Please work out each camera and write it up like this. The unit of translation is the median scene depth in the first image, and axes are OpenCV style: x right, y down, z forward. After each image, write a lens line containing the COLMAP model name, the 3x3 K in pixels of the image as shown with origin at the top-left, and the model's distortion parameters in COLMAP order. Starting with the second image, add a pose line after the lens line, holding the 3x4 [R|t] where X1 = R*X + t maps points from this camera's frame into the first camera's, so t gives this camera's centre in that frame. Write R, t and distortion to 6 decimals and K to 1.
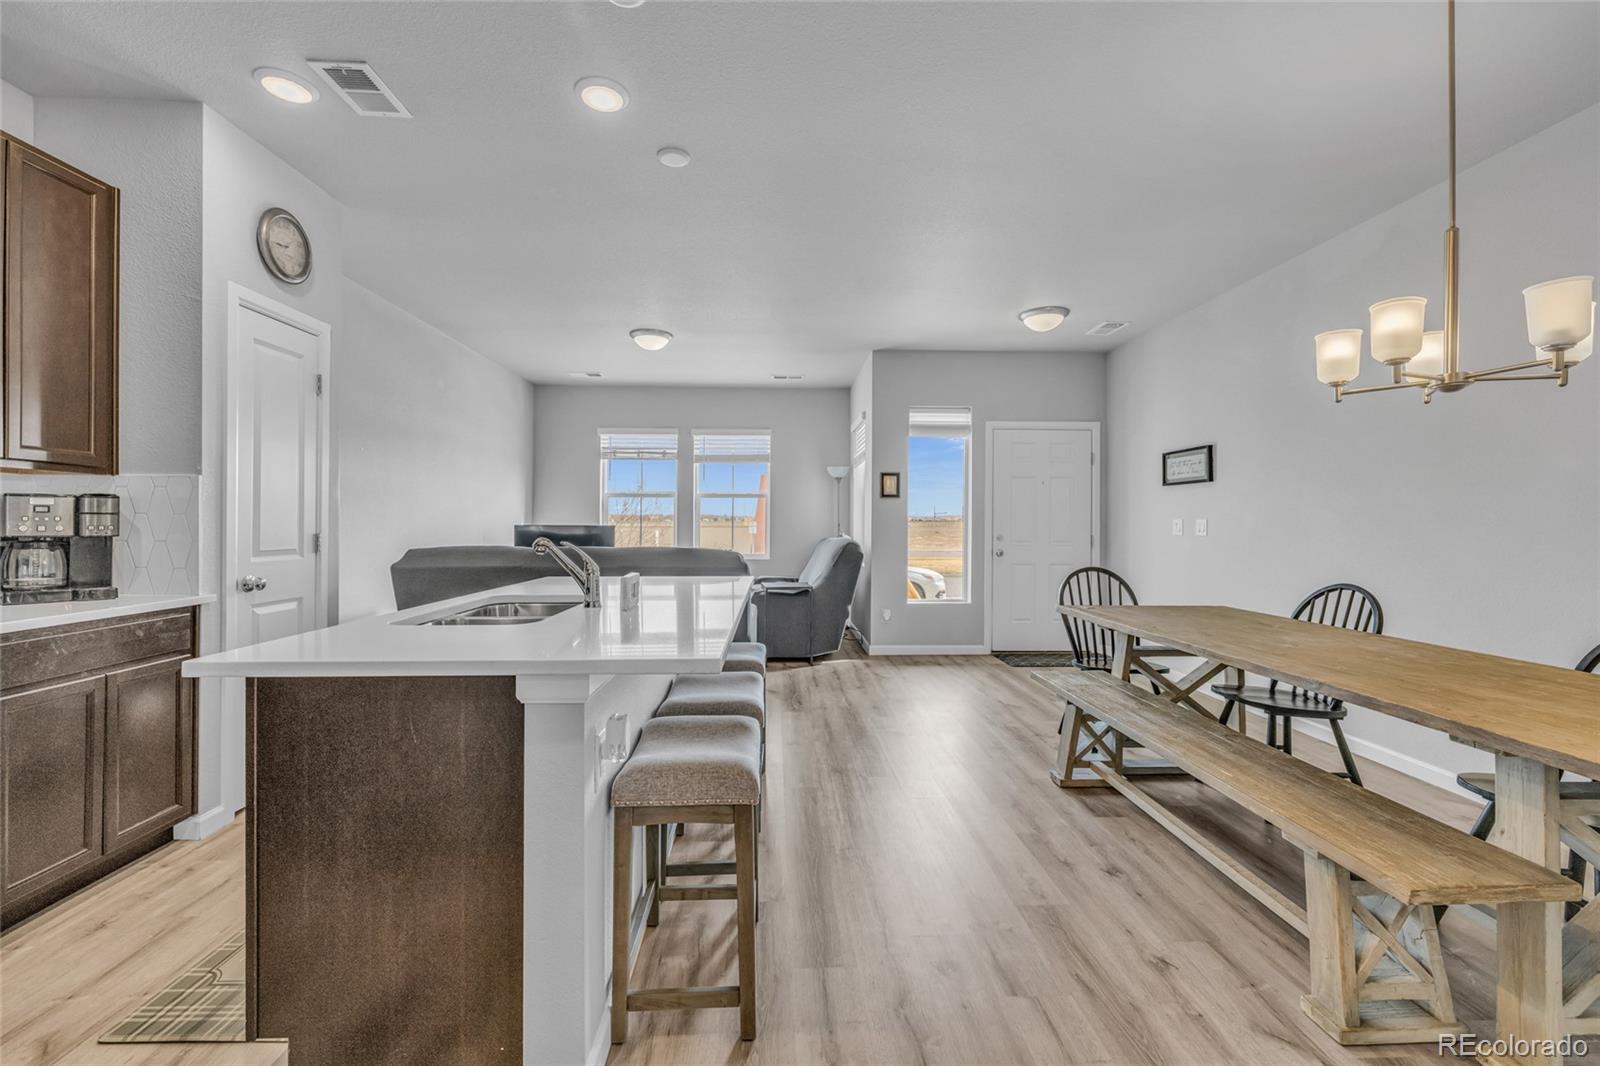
lens RADIAL K [[671.0, 0, 792.7], [0, 671.0, 519.8], [0, 0, 1]] dist [0.000945, -0.000202]
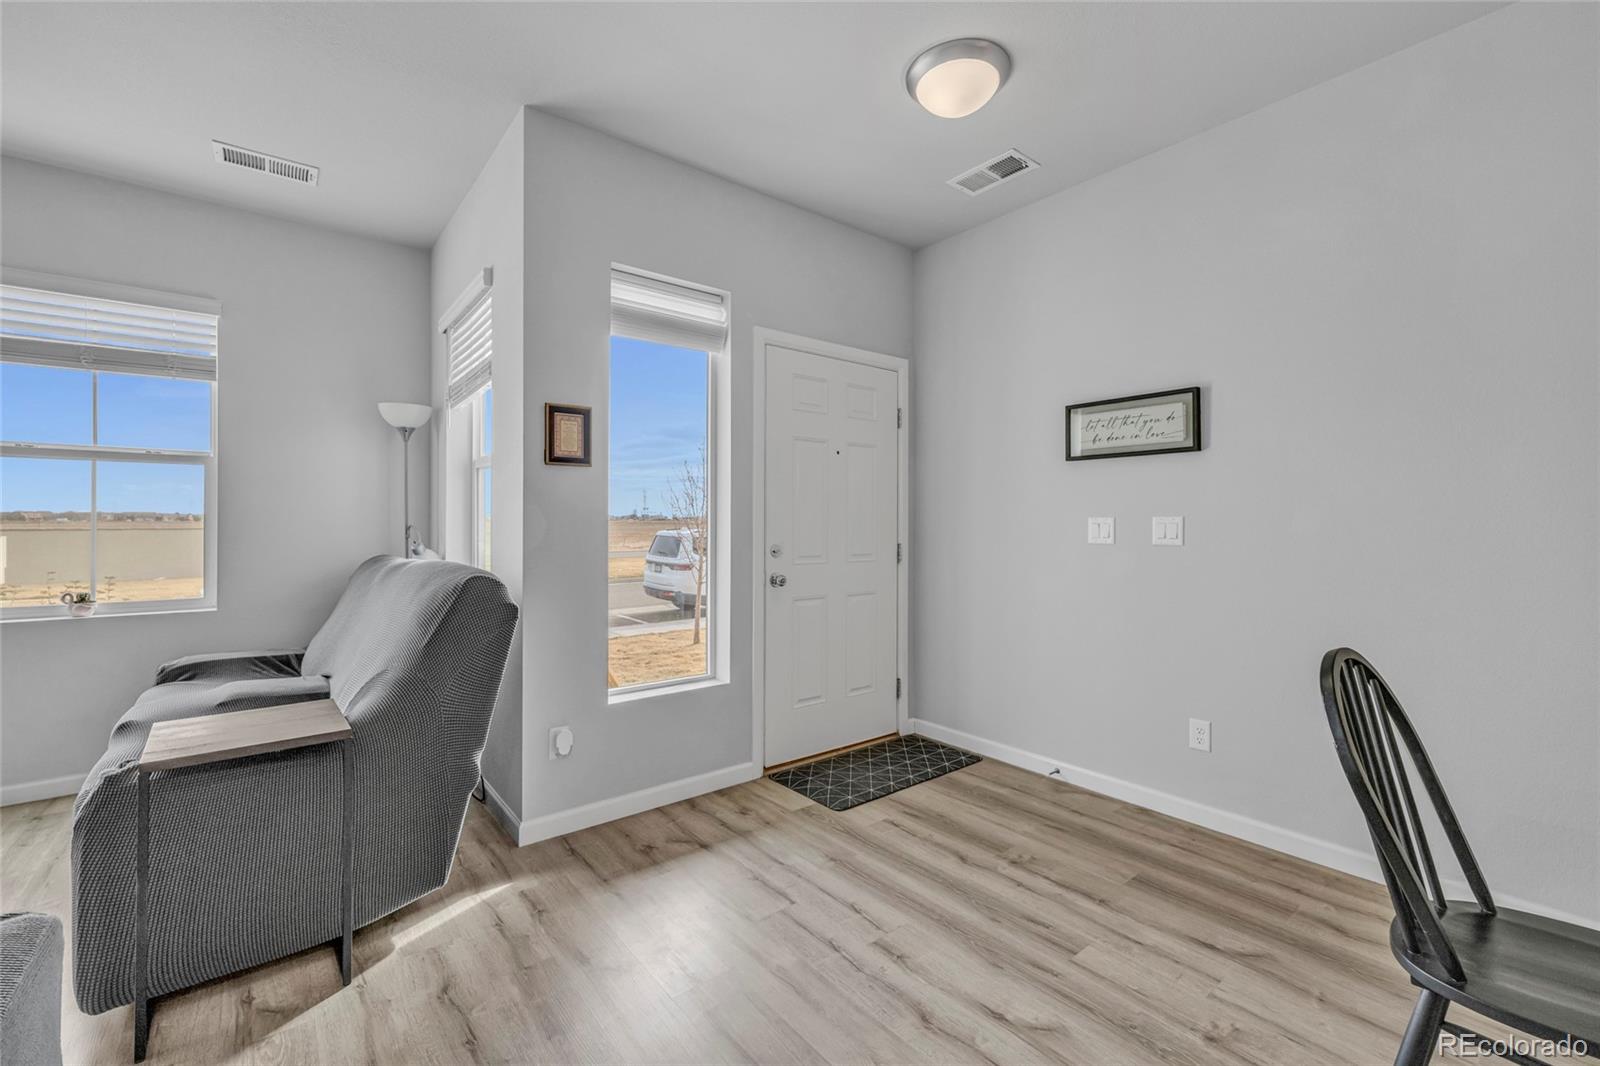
lens RADIAL K [[671.0, 0, 799.8], [0, 671.0, 525.2], [0, 0, 1]] dist [0.000945, -0.000202]
pose [[0.797265, -0.003878, 0.603617, 0.006052], [-0.001321, 0.999966, 0.008169, 0.002697], [-0.603628, -0.007311, 0.797232, 0.836673]]
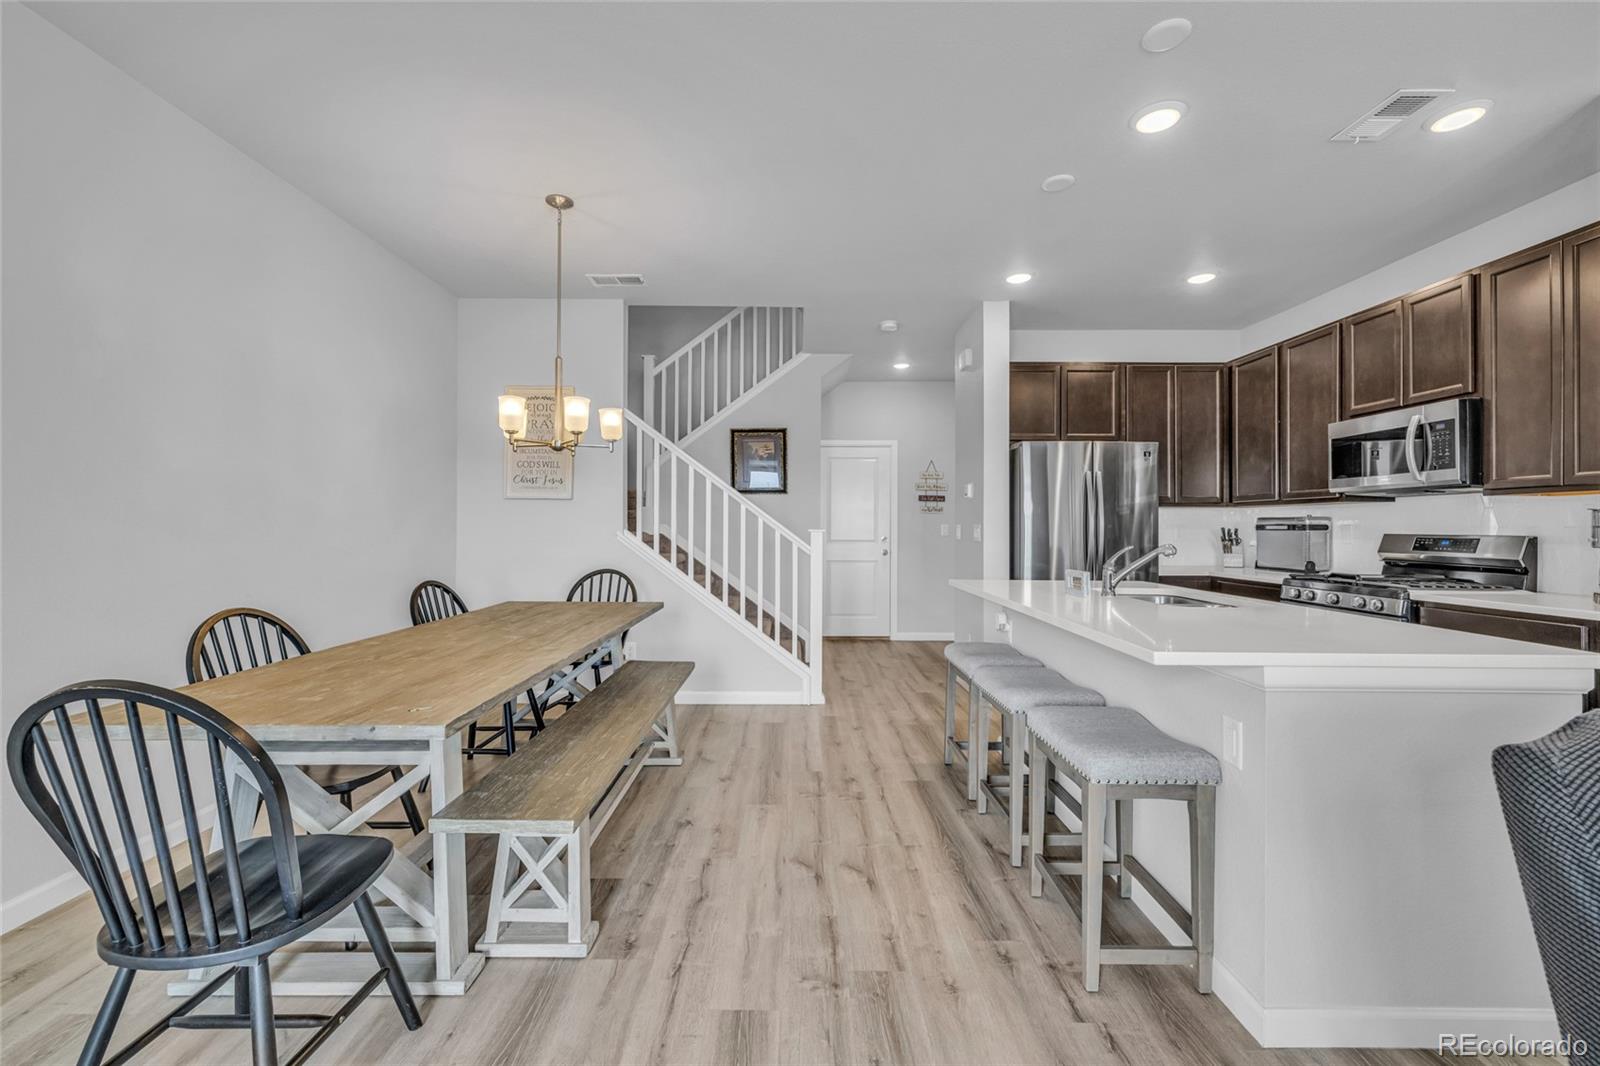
lens RADIAL K [[671.0, 0, 794.9], [0, 671.0, 523.0], [0, 0, 1]] dist [0.000945, -0.000202]
pose [[-0.999522, -0.007618, 0.029971, 0.139789], [-0.007981, 0.999896, -0.012032, 0.004417], [-0.029876, -0.012265, -0.999478, 1.201531]]
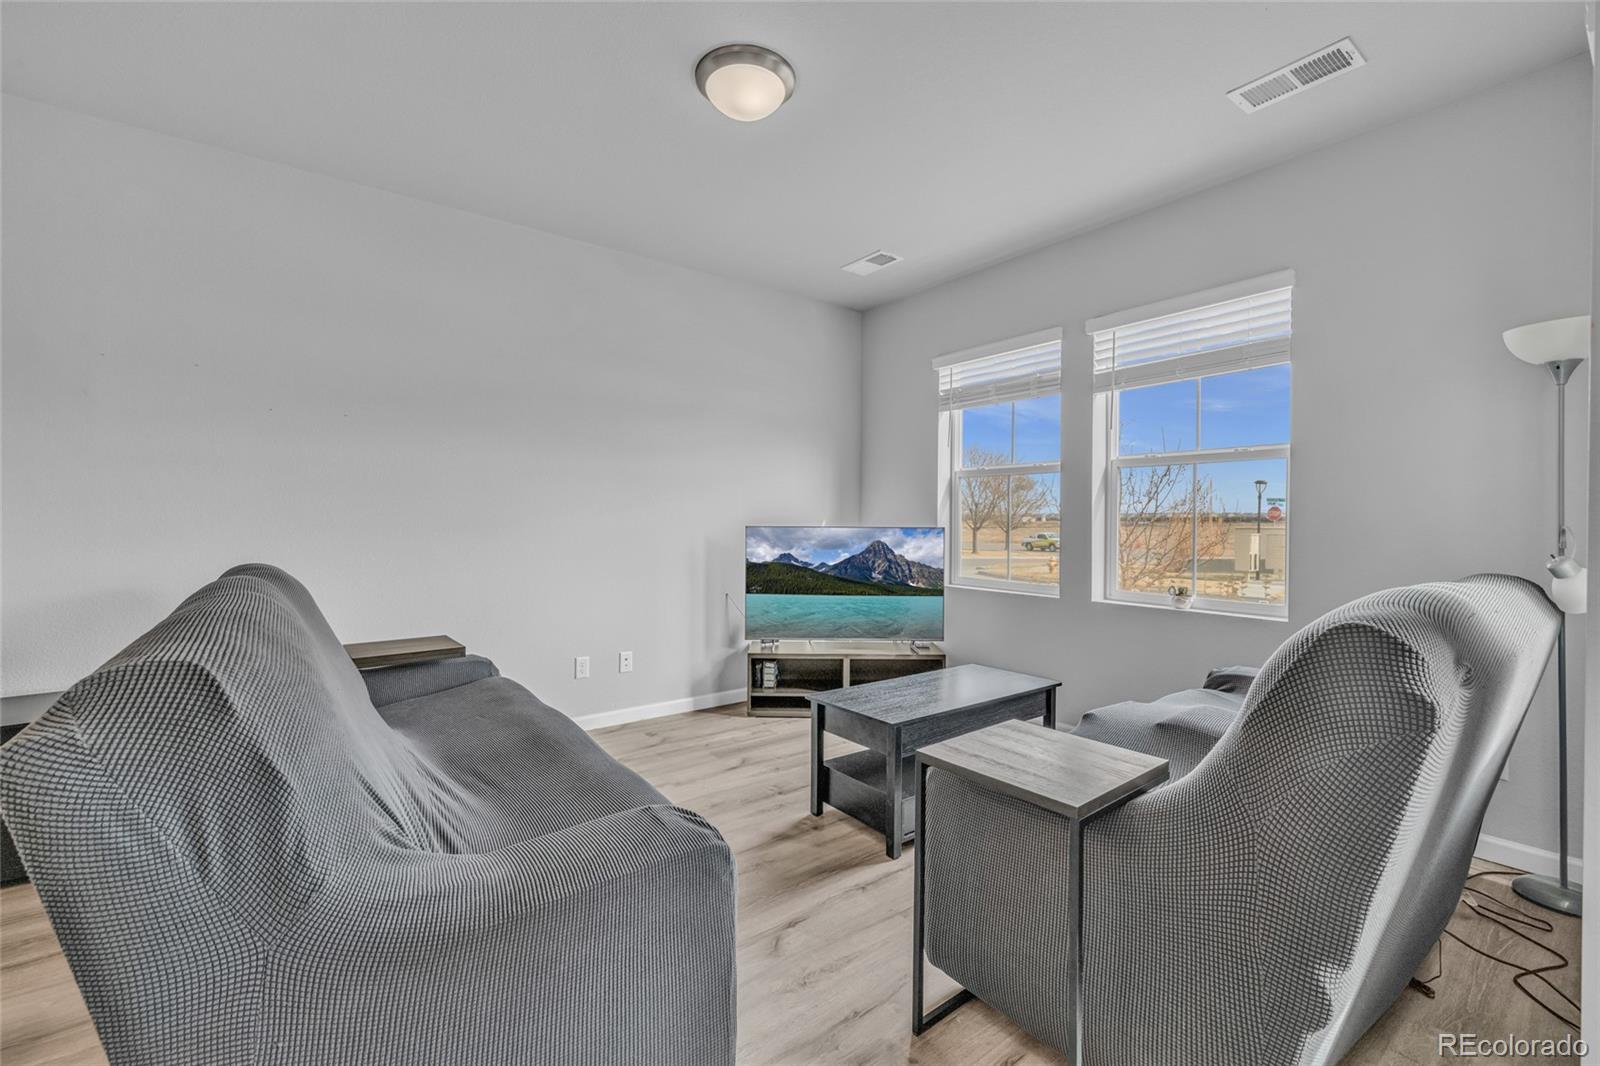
lens RADIAL K [[671.0, 0, 794.7], [0, 671.0, 522.5], [0, 0, 1]] dist [0.000945, -0.000202]
pose [[0.577674, 0.001382, -0.816266, 0.208143], [0.001329, 0.999996, 0.002633, 0.005277], [0.816266, -0.002606, 0.577670, 1.062996]]
